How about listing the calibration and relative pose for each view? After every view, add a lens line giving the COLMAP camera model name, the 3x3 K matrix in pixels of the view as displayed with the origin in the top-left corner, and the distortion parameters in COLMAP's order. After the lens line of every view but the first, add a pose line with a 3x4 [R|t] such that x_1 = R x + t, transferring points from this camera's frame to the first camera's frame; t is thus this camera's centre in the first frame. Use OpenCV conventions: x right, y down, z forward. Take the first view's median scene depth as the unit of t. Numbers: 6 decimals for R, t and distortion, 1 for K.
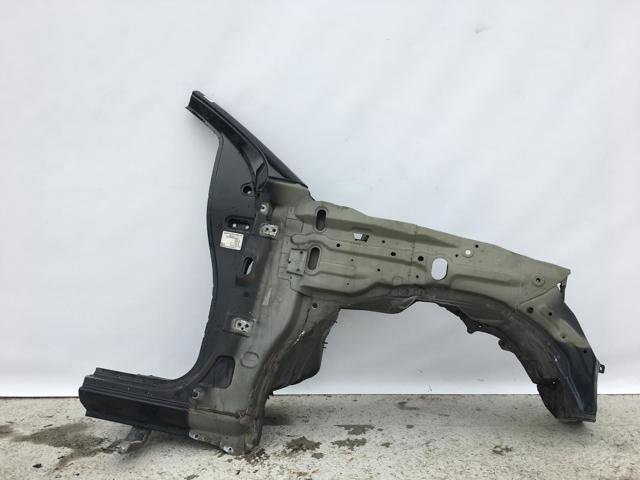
lens RADIAL K [[542.1, 0, 320.0], [0, 542.1, 240.0], [0, 0, 1]] dist [0.089233, -0.116830]
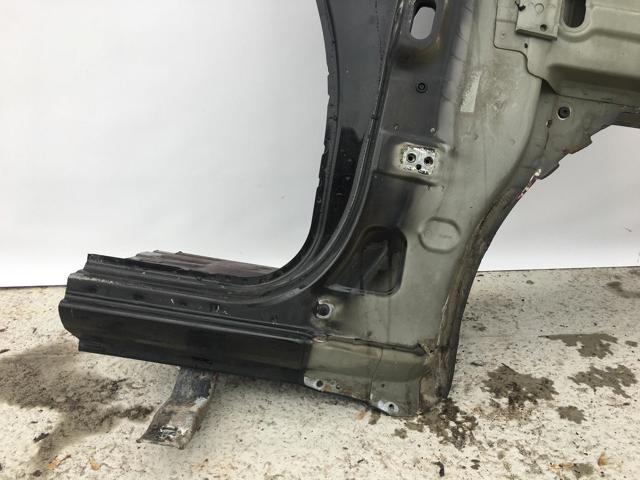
lens RADIAL K [[542.1, 0, 320.0], [0, 542.1, 240.0], [0, 0, 1]] dist [0.089233, -0.116830]
pose [[0.995483, -0.030773, 0.089809, -0.261908], [0.002871, 0.955330, 0.295527, 0.087929], [-0.094892, -0.293935, 0.951104, 0.564364]]
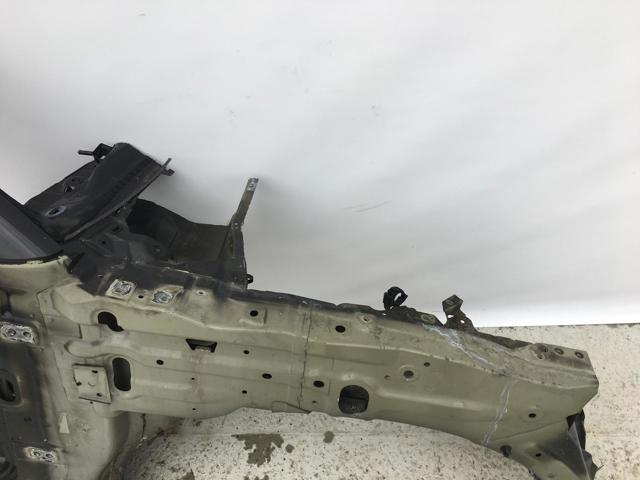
lens RADIAL K [[542.1, 0, 320.0], [0, 542.1, 240.0], [0, 0, 1]] dist [0.089233, -0.116830]
pose [[0.996091, -0.081094, -0.035033, 0.215013], [0.079213, 0.644422, 0.760556, -0.452753], [-0.039100, -0.760358, 0.648326, 0.760753]]
